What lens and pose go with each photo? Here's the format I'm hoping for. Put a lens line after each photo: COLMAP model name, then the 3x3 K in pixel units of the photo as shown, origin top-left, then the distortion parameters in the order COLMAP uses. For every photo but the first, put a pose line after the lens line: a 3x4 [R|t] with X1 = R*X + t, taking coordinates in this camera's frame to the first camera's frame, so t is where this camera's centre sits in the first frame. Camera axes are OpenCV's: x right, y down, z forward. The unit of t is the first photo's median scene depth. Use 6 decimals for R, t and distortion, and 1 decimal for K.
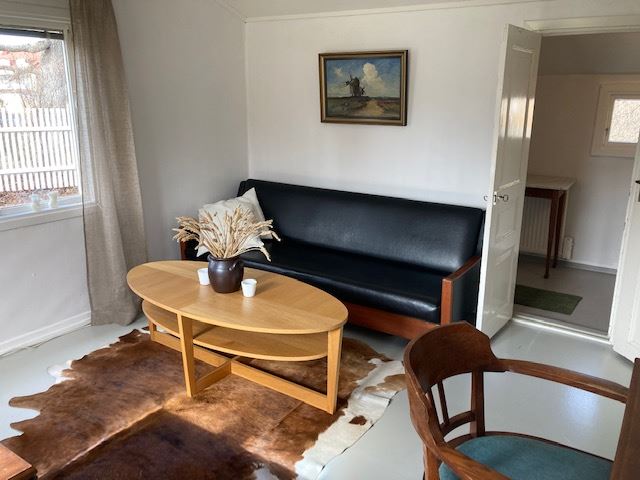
lens RADIAL K [[519.7, 0, 321.0], [0, 519.7, 234.9], [0, 0, 1]] dist [0.056890, -0.111019]
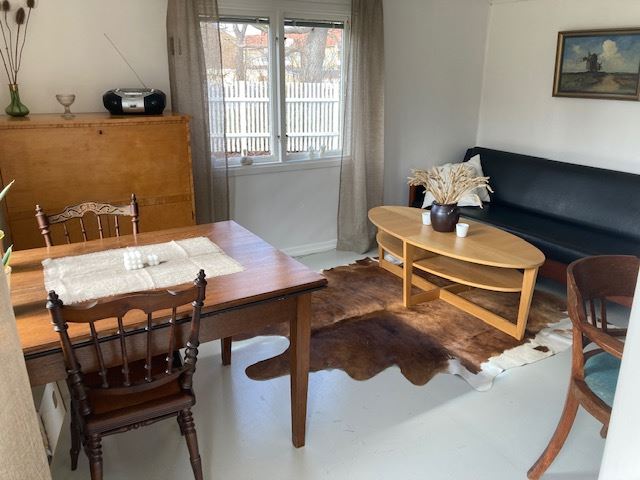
lens RADIAL K [[519.7, 0, 321.0], [0, 519.7, 234.9], [0, 0, 1]] dist [0.056890, -0.111019]
pose [[0.906871, 0.125882, -0.402167, 0.053924], [-0.108422, 0.991912, 0.065991, 0.064847], [0.407222, -0.016241, 0.913185, -0.248622]]
